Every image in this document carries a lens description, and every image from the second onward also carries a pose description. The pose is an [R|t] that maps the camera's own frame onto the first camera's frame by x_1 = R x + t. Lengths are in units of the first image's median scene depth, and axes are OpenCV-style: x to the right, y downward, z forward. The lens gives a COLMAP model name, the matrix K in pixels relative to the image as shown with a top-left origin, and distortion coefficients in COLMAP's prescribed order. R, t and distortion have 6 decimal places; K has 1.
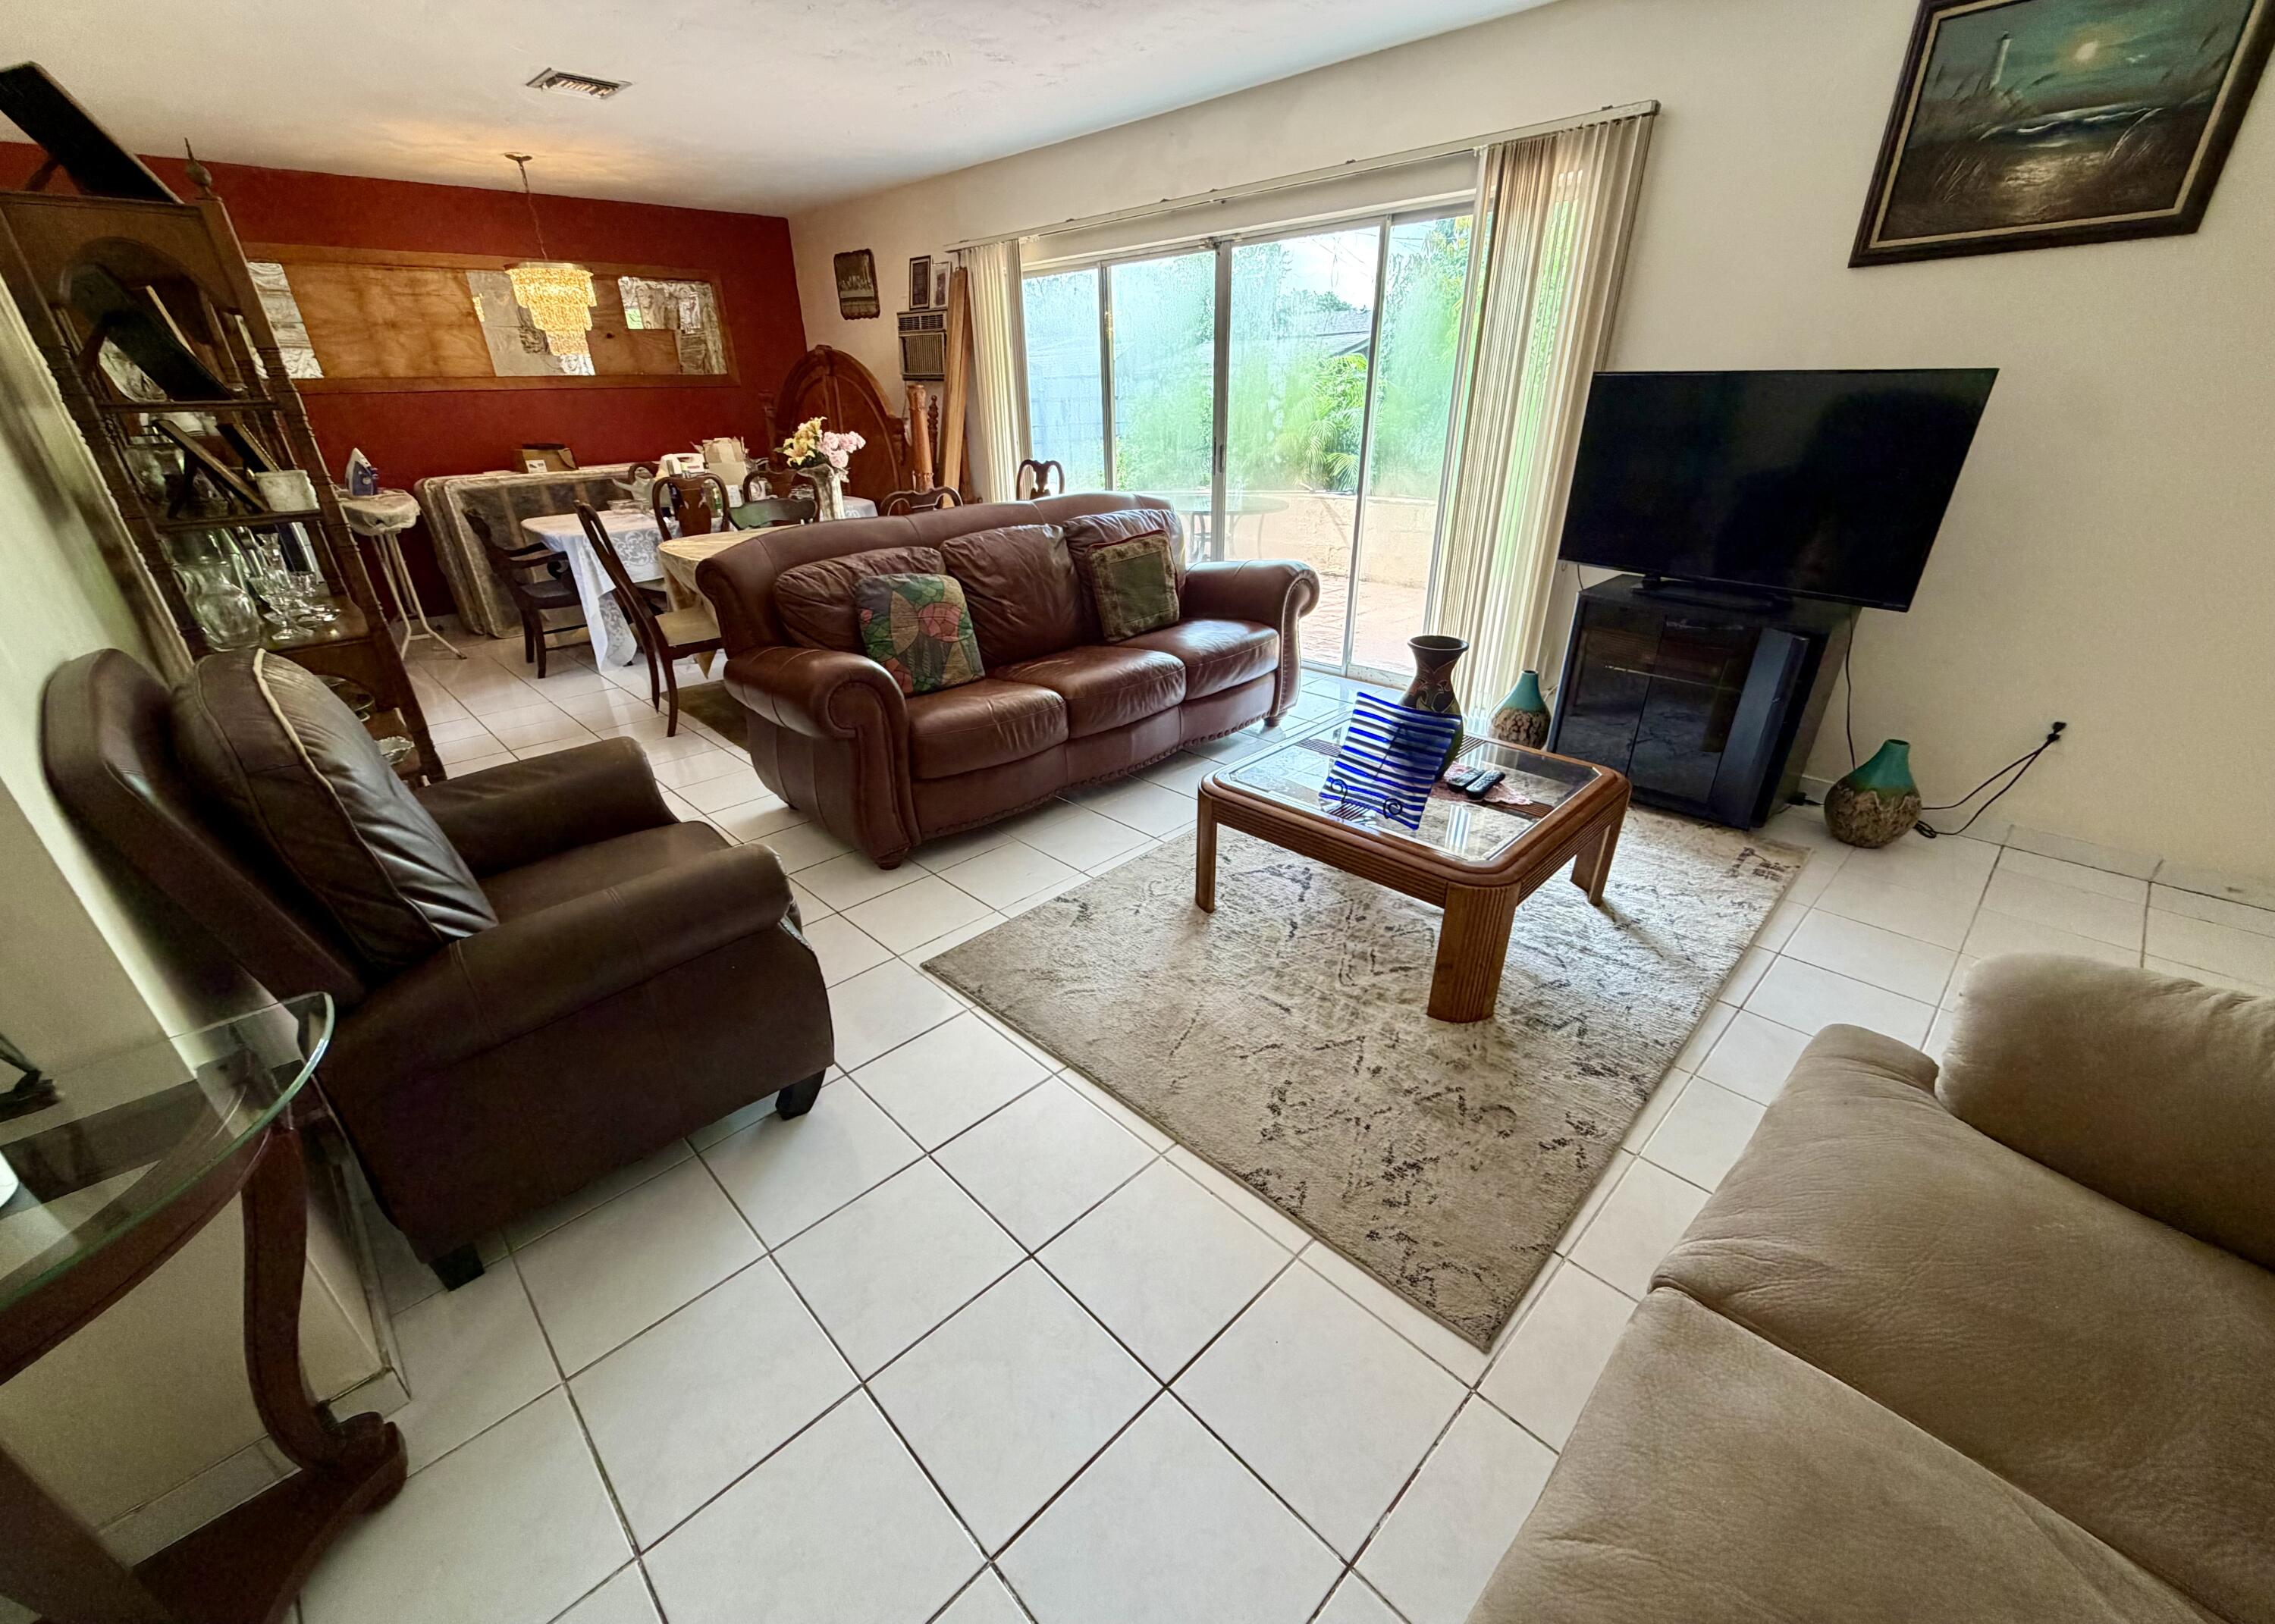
lens RADIAL K [[911.8, 0, 1136.5], [0, 911.8, 855.2], [0, 0, 1]] dist [-0.000591, -0.000166]
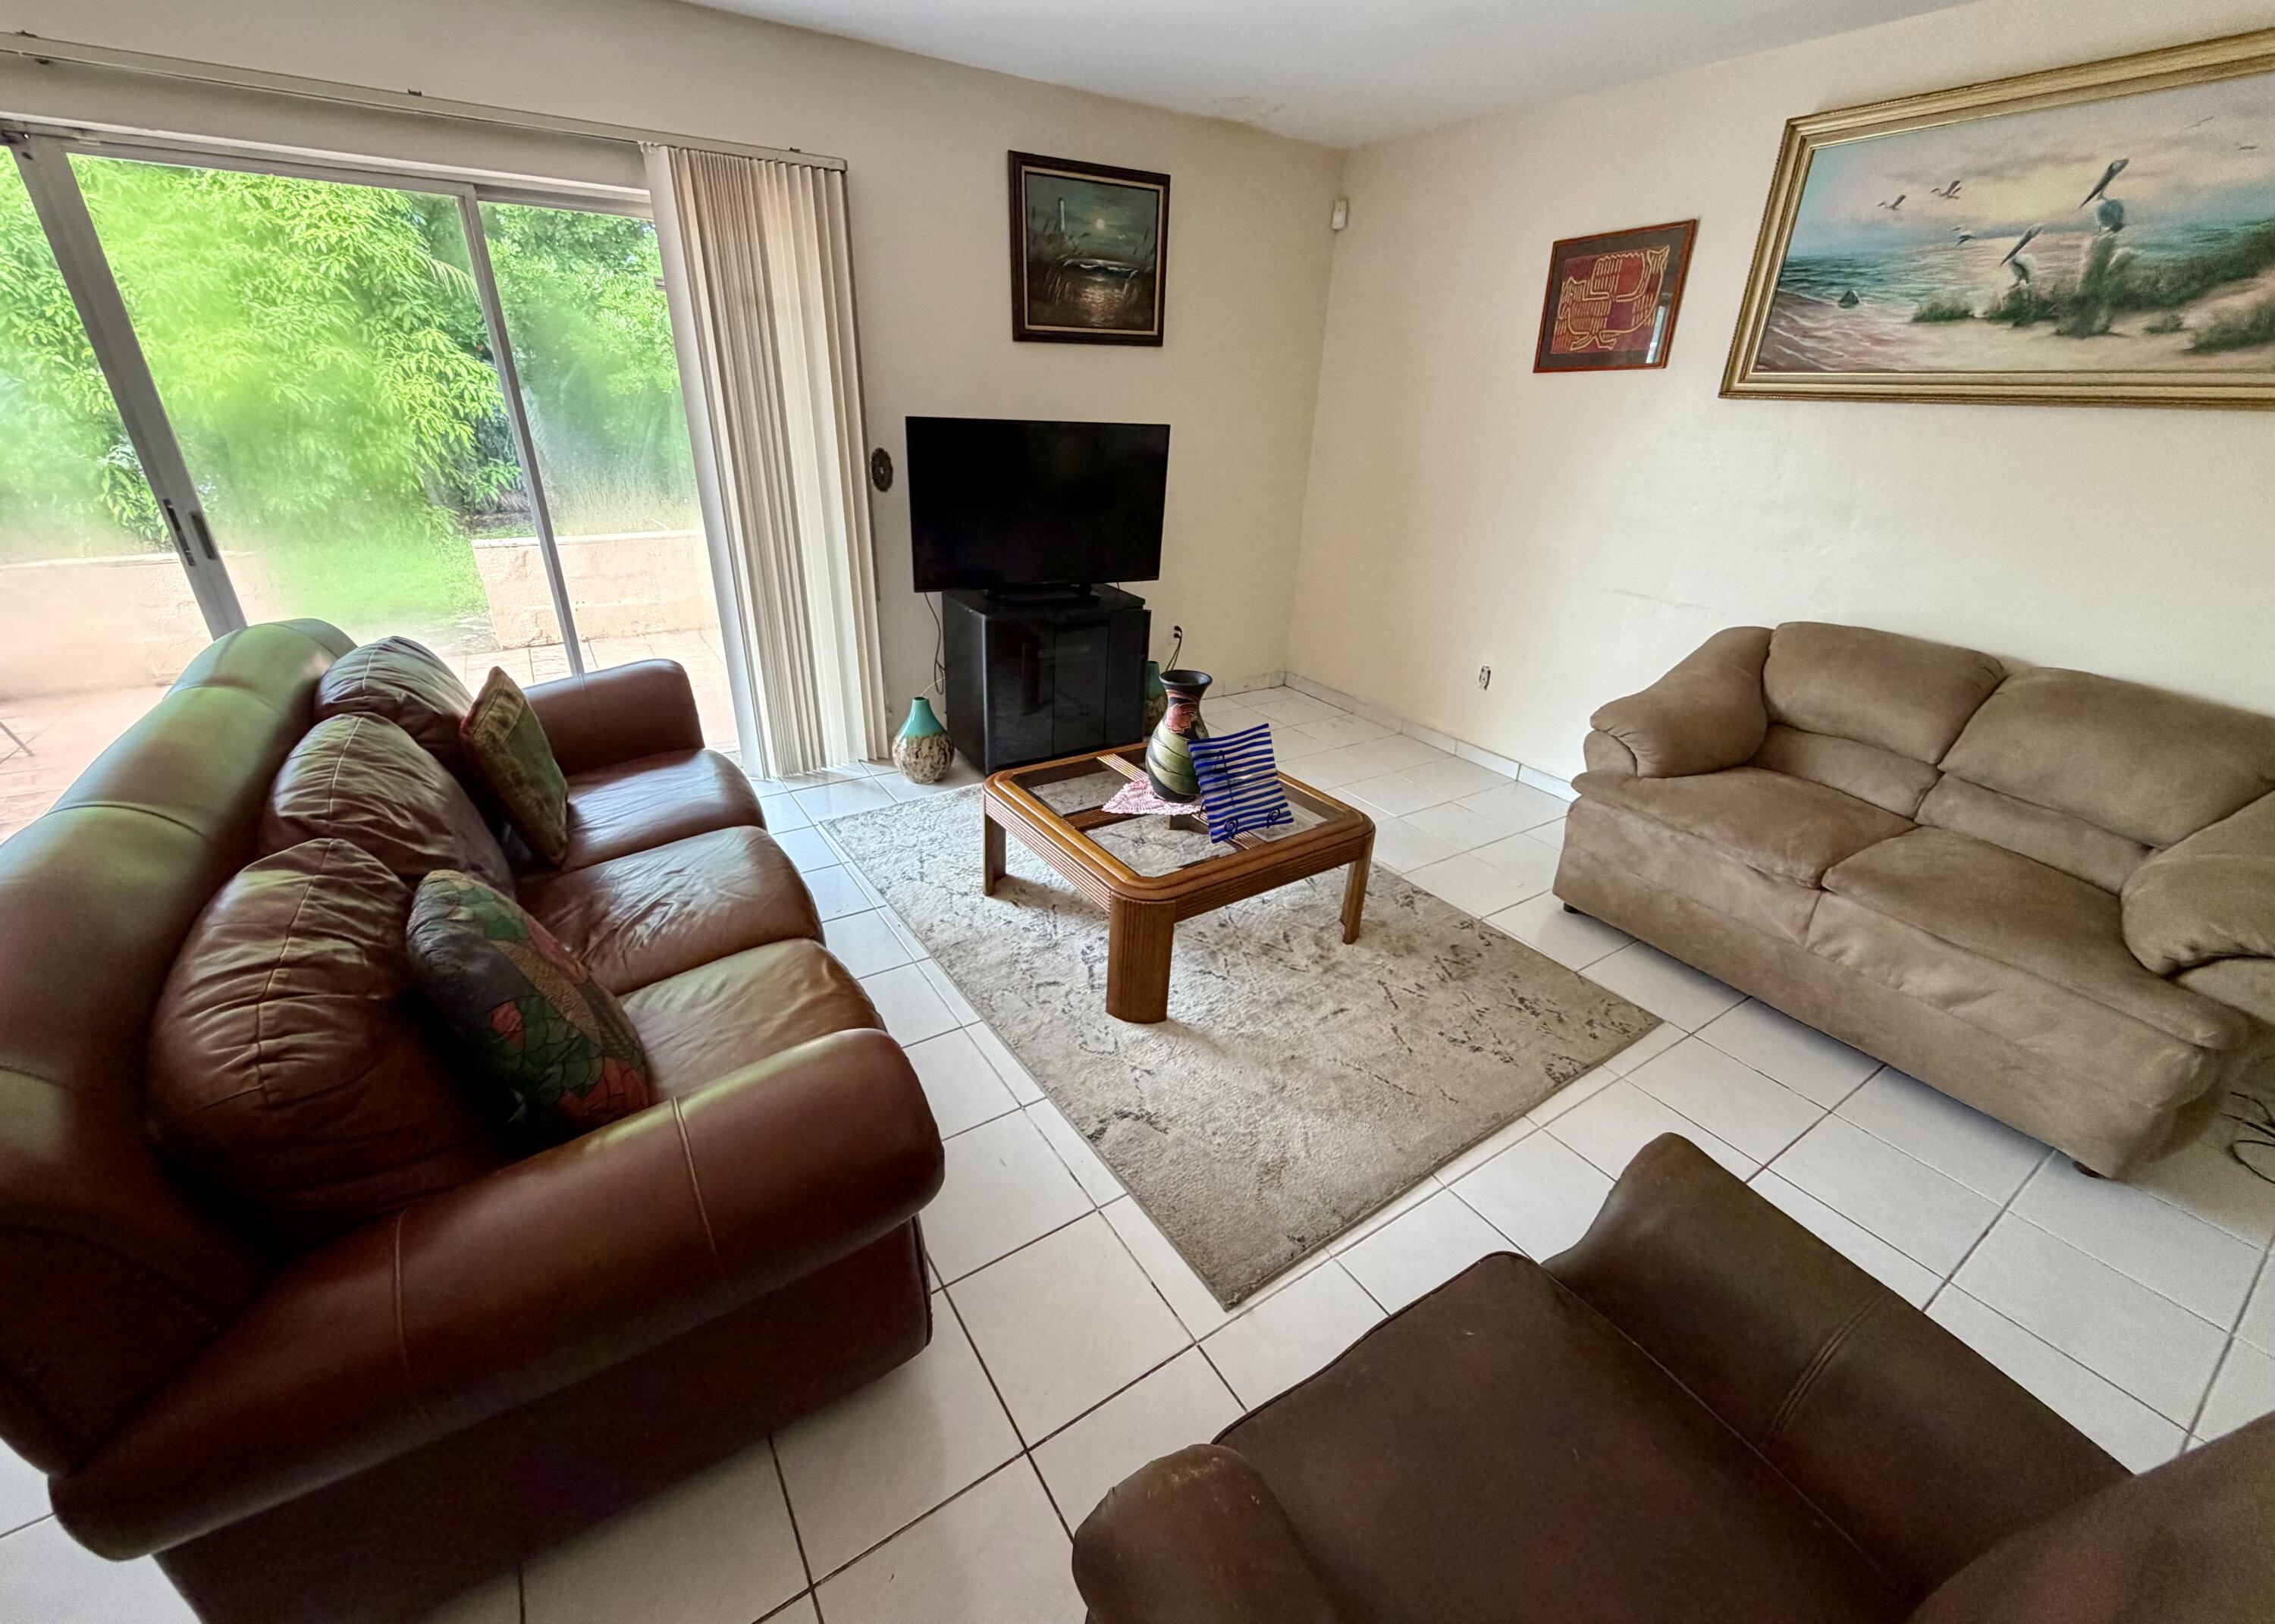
lens RADIAL K [[908.1, 0, 1137.5], [0, 908.1, 812.0], [0, 0, 1]] dist [-0.000840, -0.000093]
pose [[0.187837, -0.392324, 0.900444, -0.619803], [0.417629, 0.861664, 0.288308, -0.364240], [-0.888990, 0.321896, 0.325699, 0.634326]]
